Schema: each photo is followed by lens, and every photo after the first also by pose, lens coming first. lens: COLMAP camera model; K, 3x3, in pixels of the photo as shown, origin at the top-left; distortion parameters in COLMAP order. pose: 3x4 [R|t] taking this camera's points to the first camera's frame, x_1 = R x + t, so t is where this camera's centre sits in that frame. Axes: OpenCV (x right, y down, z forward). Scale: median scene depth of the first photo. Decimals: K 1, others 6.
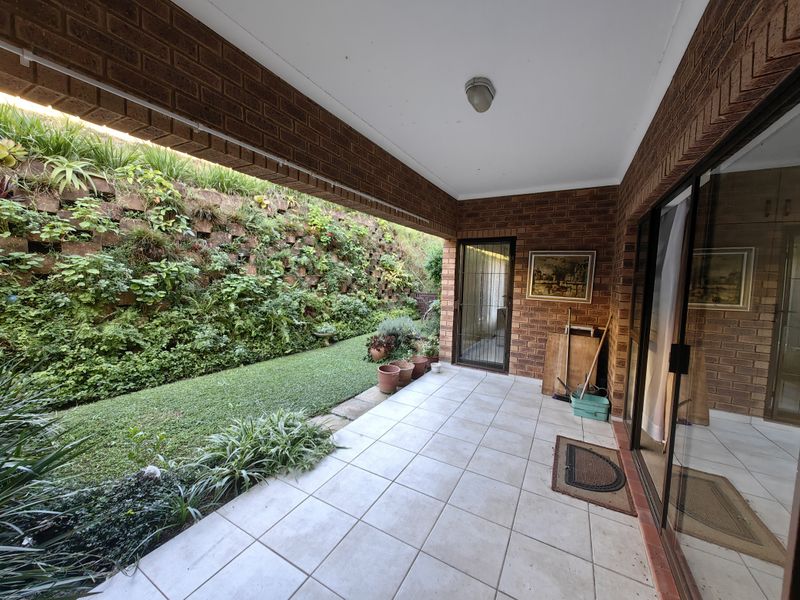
lens RADIAL K [[310.3, 0, 400.0], [0, 310.3, 300.0], [0, 0, 1]] dist [0.001023, 0.000037]
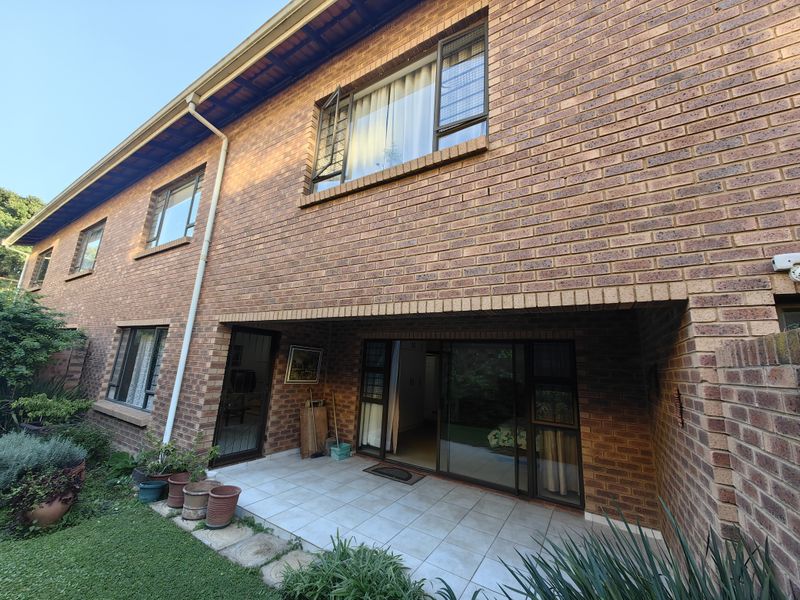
lens RADIAL K [[310.3, 0, 400.0], [0, 310.3, 300.0], [0, 0, 1]] dist [0.001023, 0.000037]
pose [[0.029683, 0.182162, 0.982820, -0.945867], [0.023477, 0.982855, -0.182878, -0.104674], [-0.999284, 0.028502, 0.024898, 0.565749]]
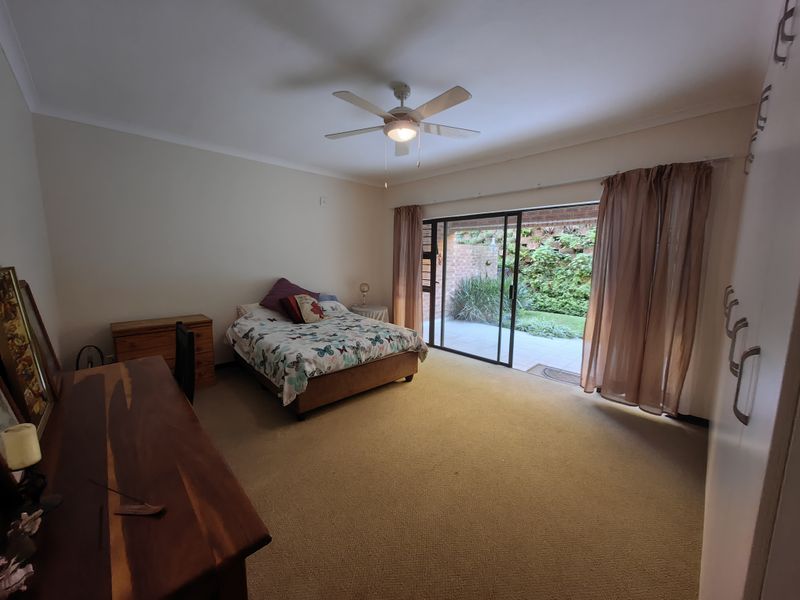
lens RADIAL K [[310.3, 0, 400.0], [0, 310.3, 300.0], [0, 0, 1]] dist [0.001023, 0.000037]
pose [[-0.267024, 0.111151, -0.957258, 1.539349], [-0.088647, 0.986282, 0.139249, -0.011881], [0.959604, 0.122041, -0.253508, 0.331956]]
